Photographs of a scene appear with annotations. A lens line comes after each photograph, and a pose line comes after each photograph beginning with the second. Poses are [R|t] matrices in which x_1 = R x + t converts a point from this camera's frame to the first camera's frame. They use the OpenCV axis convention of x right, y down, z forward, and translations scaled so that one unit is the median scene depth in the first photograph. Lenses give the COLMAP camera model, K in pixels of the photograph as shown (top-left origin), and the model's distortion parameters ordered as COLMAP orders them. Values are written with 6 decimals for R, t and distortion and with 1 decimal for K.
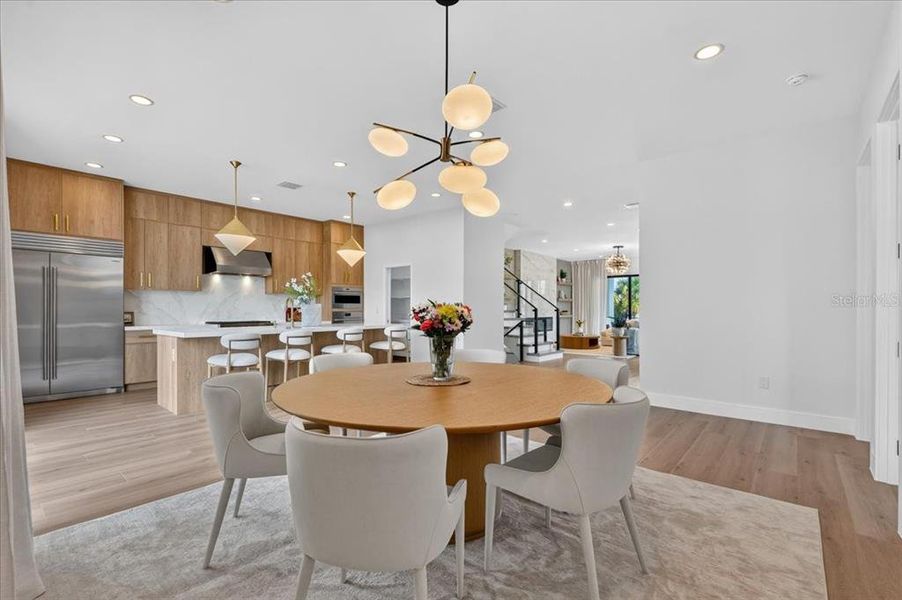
lens RADIAL K [[393.7, 0, 447.6], [0, 393.7, 309.3], [0, 0, 1]] dist [-0.000965, 0.000527]
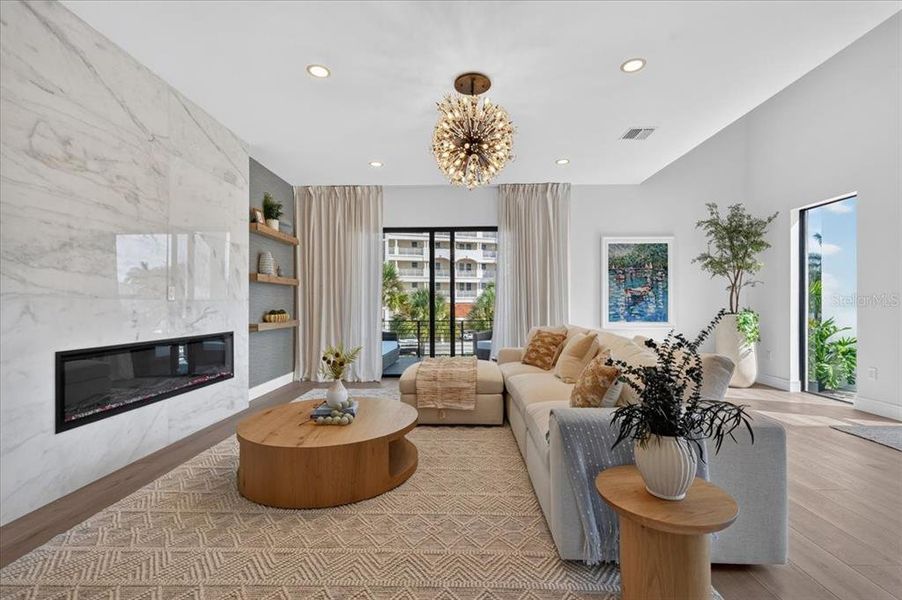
lens RADIAL K [[393.7, 0, 452.3], [0, 393.7, 303.9], [0, 0, 1]] dist [-0.000965, 0.000527]
pose [[0.770946, 0.003531, 0.636891, 0.193305], [0.000550, 0.999981, -0.006209, 0.000090], [-0.636901, 0.005137, 0.770929, 0.621956]]
